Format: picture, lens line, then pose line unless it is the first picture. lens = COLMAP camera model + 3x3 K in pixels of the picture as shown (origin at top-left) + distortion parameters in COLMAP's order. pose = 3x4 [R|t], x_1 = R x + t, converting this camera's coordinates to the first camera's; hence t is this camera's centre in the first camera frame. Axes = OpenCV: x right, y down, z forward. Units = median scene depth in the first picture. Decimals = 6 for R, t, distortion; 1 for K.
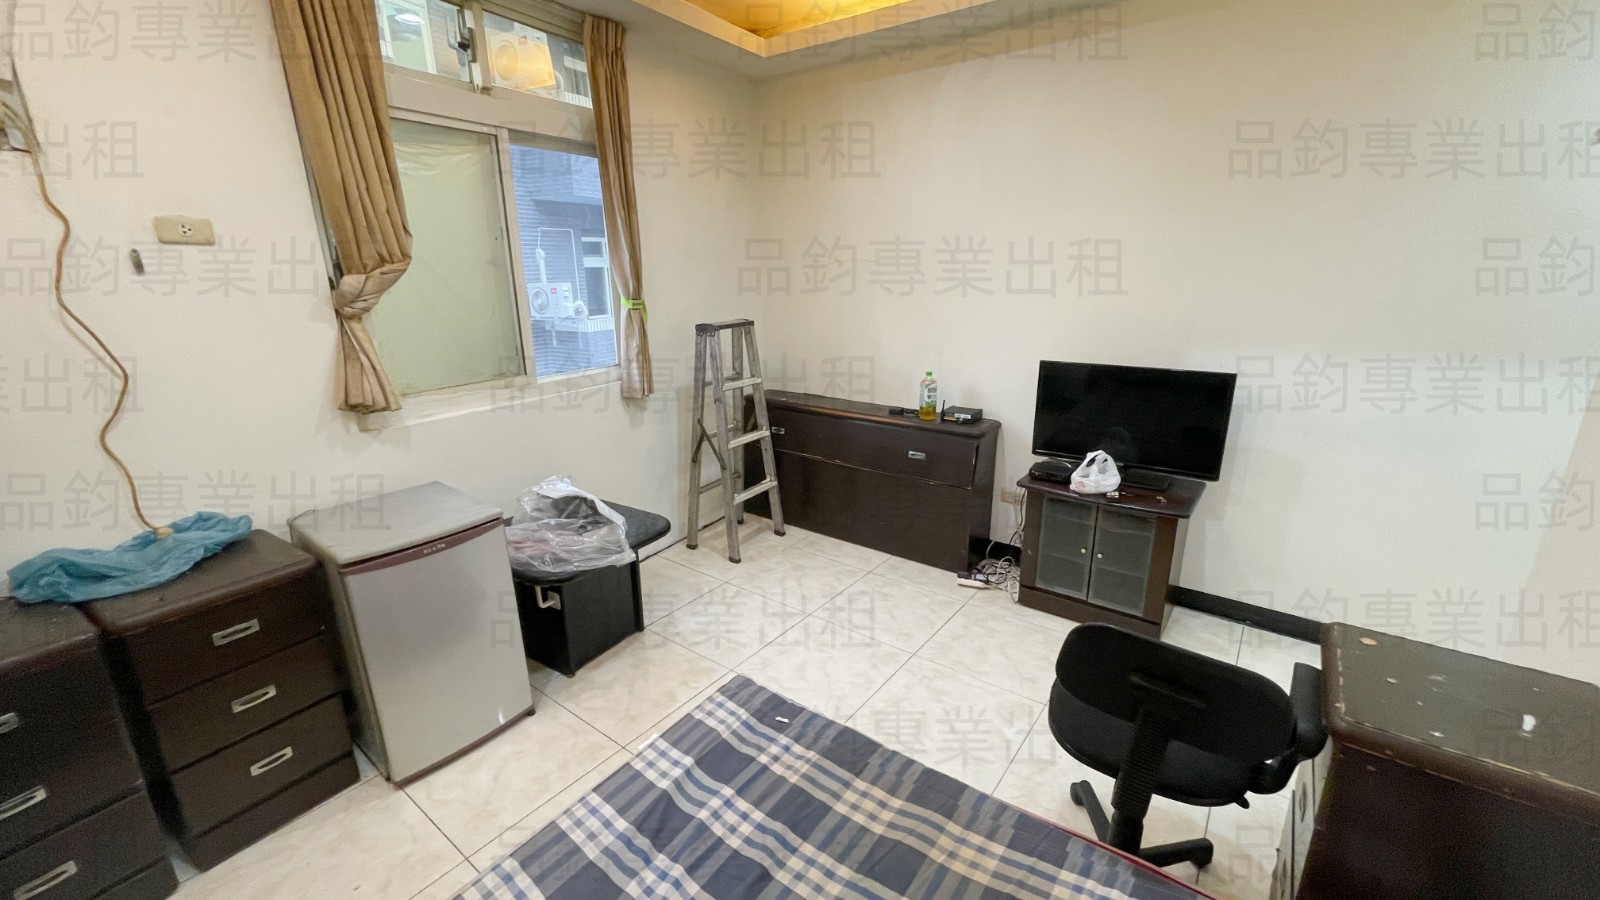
lens RADIAL K [[646.5, 0, 798.4], [0, 646.5, 460.3], [0, 0, 1]] dist [0.001397, -0.012825]
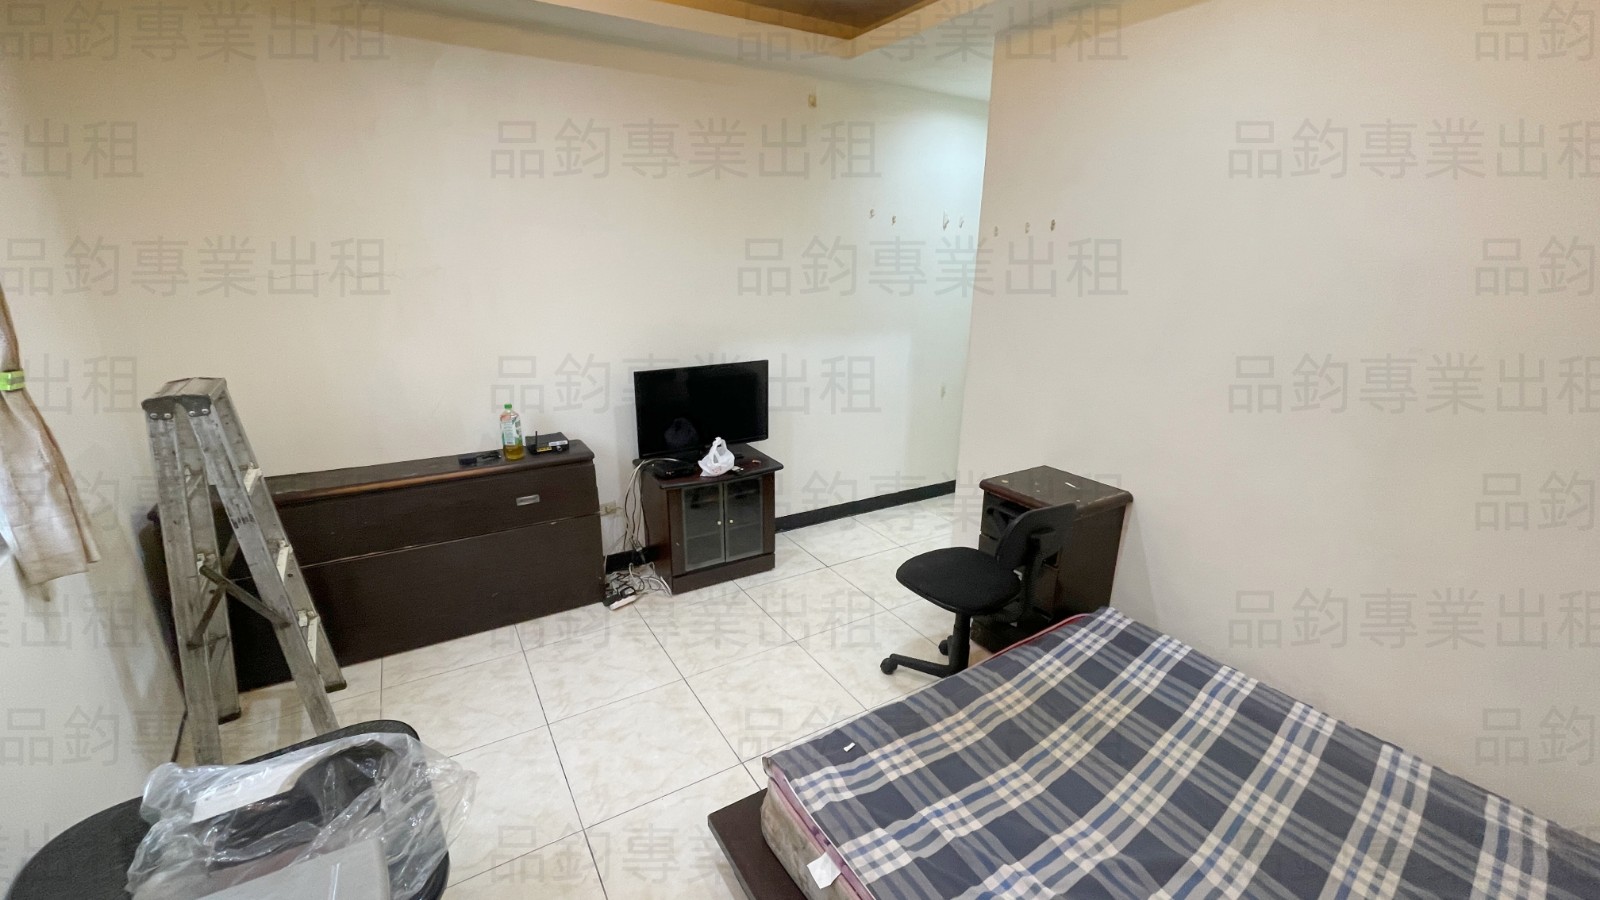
lens RADIAL K [[644.2, 0, 797.7], [0, 644.2, 454.5], [0, 0, 1]] dist [0.000661, 0.000470]
pose [[0.355743, -0.257530, 0.898401, -0.493315], [0.252806, 0.951964, 0.172779, -0.135308], [-0.899742, 0.165656, 0.403760, 0.343304]]
